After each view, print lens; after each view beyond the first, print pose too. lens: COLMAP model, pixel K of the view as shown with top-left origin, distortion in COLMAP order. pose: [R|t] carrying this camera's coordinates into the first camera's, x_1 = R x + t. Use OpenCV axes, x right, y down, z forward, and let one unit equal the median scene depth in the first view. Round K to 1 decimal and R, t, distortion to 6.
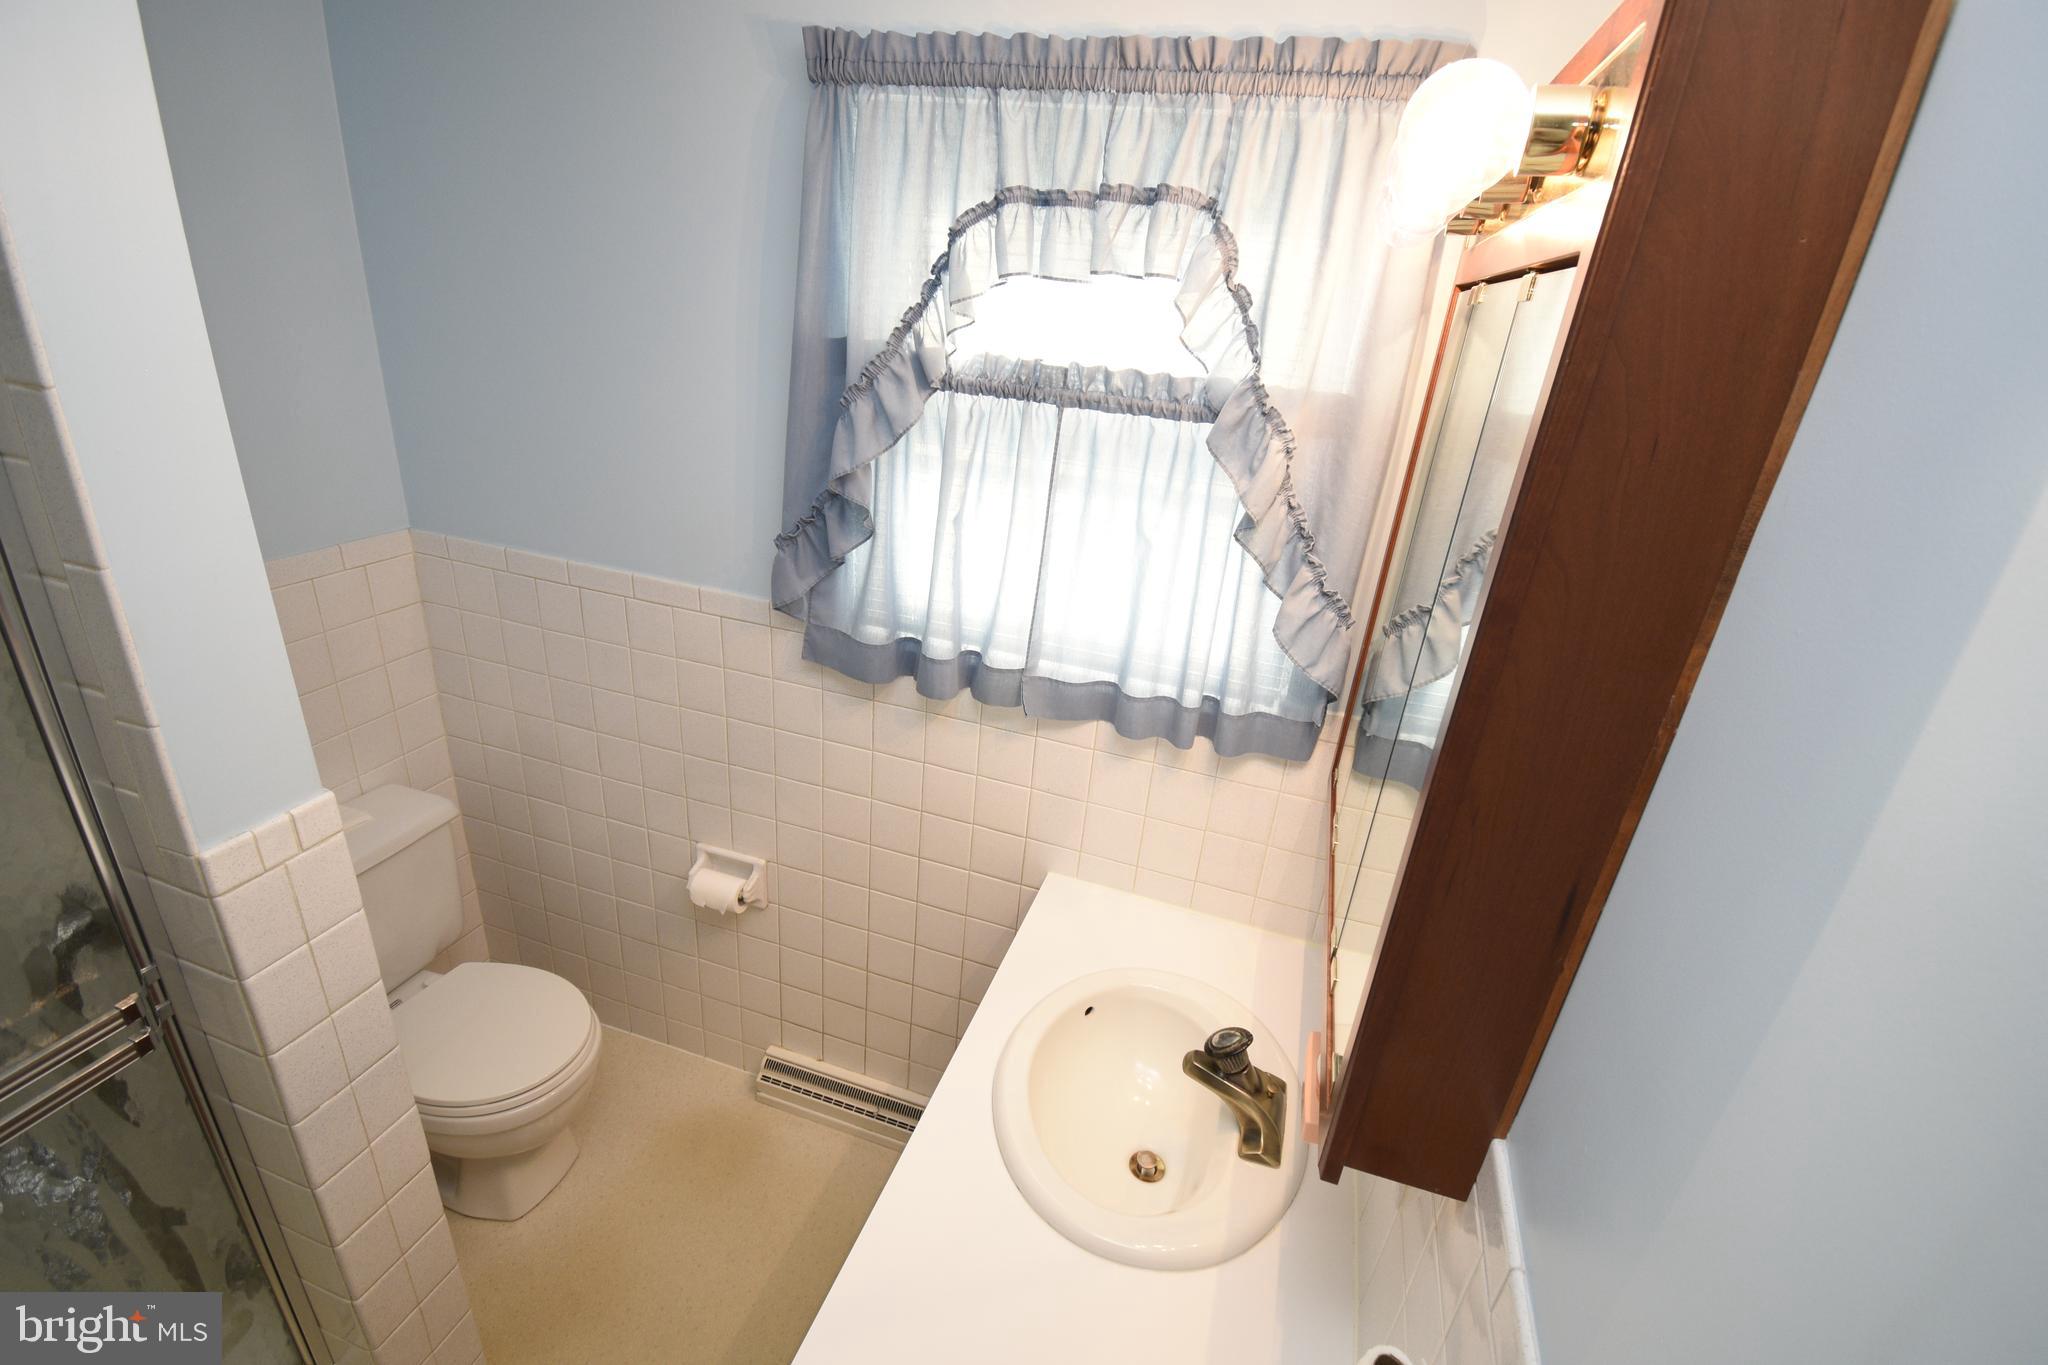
lens RADIAL K [[908.7, 0, 1030.1], [0, 908.7, 691.3], [0, 0, 1]] dist [0.024659, -0.028161]
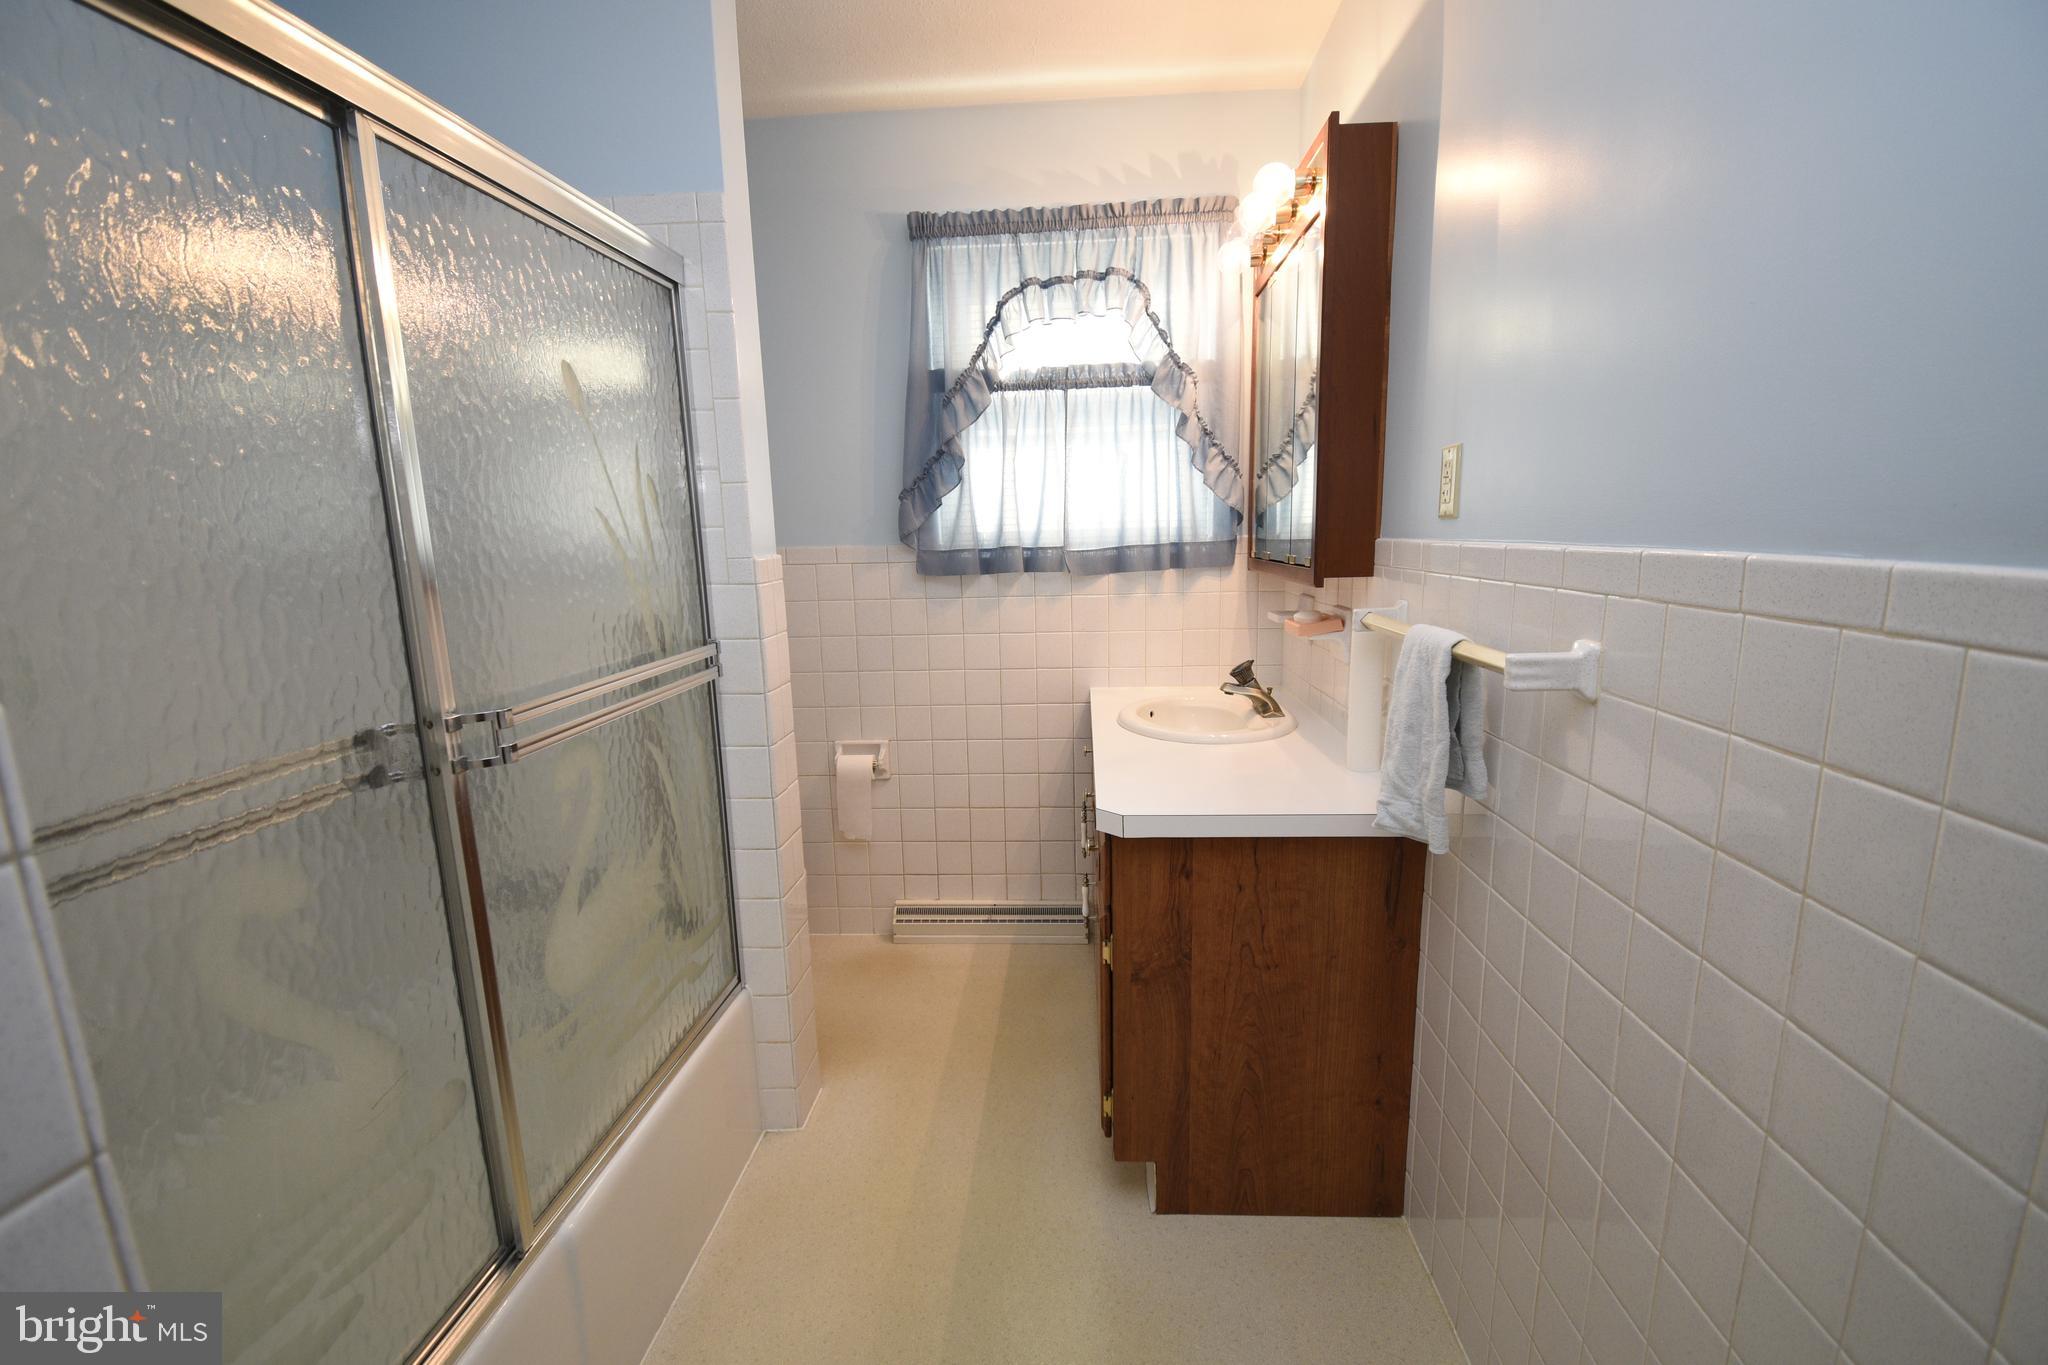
lens RADIAL K [[908.7, 0, 1030.1], [0, 908.7, 691.3], [0, 0, 1]] dist [0.024659, -0.028161]
pose [[0.965338, -0.150587, 0.213183, -0.546535], [0.195205, 0.958732, -0.206707, 0.669901], [-0.173258, 0.241157, 0.954895, -0.624656]]
